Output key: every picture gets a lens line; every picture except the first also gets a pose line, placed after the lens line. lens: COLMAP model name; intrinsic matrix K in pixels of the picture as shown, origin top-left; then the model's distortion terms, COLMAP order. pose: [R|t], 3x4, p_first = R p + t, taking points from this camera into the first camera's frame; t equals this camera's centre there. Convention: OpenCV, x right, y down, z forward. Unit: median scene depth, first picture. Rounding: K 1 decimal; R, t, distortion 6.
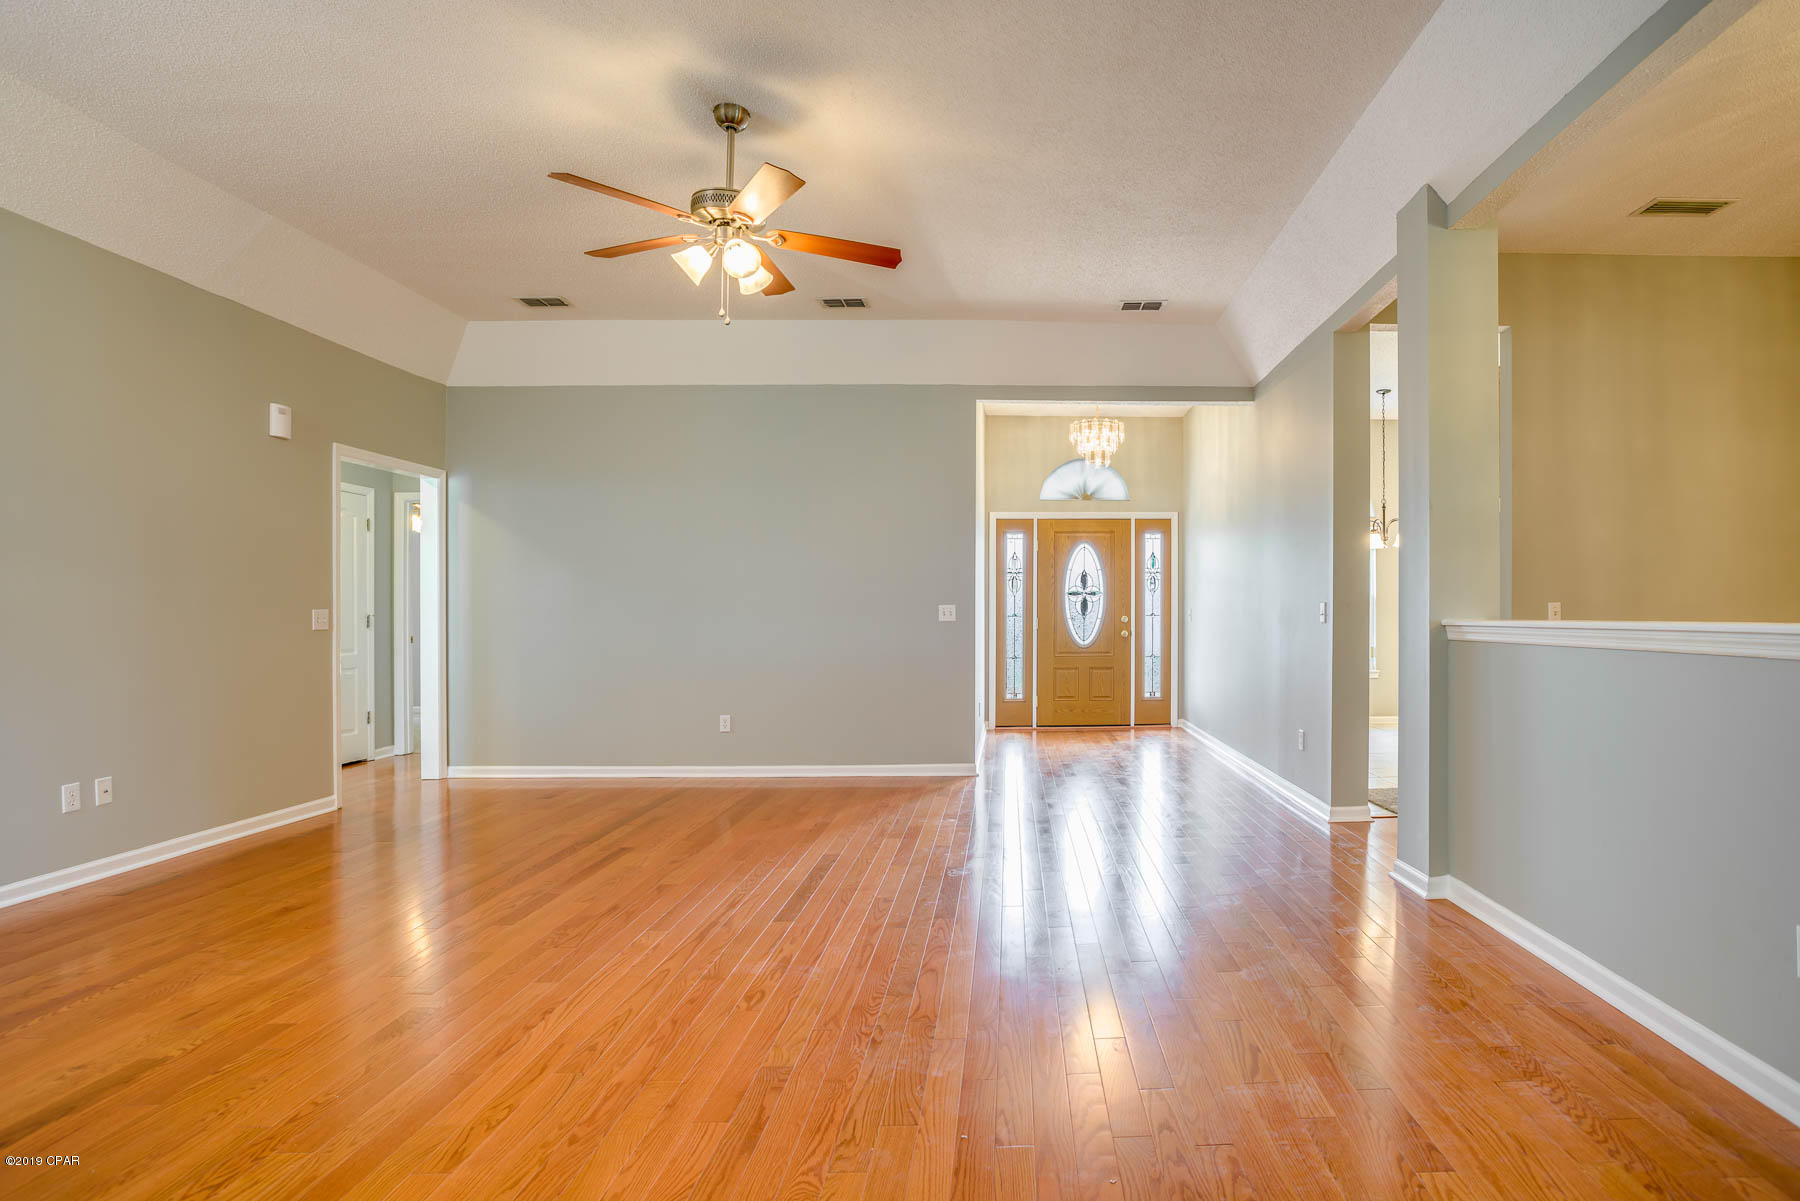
lens RADIAL K [[923.4, 0, 1013.5], [0, 923.4, 625.6], [0, 0, 1]] dist [-0.001128, -0.000114]
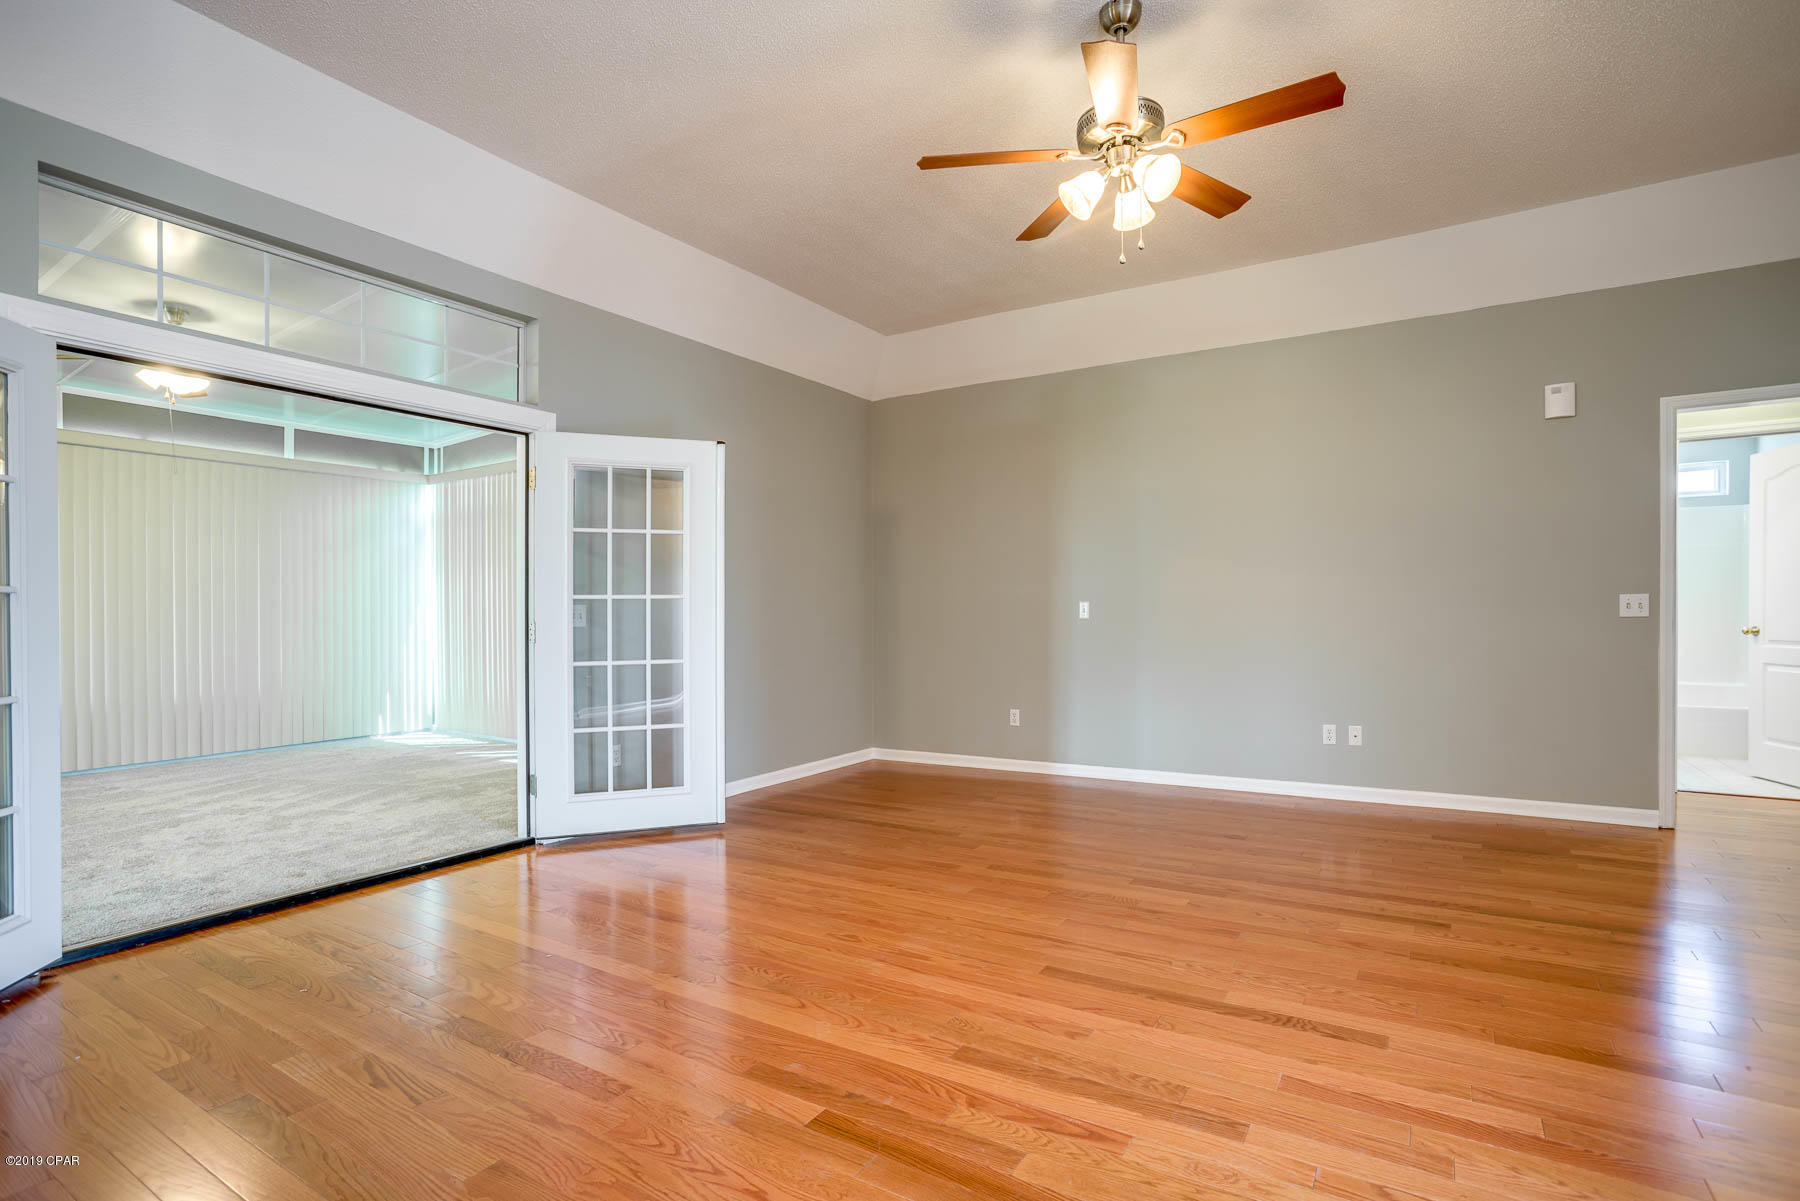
lens RADIAL K [[886.4, 0, 900.0], [0, 886.4, 600.5], [0, 0, 1]] dist [-0.044115, 0.024050]
pose [[-0.529879, -0.000508, -0.848073, 0.311440], [-0.000642, 1.000000, -0.000198, -0.010287], [0.848073, 0.000439, -0.529879, 0.819134]]
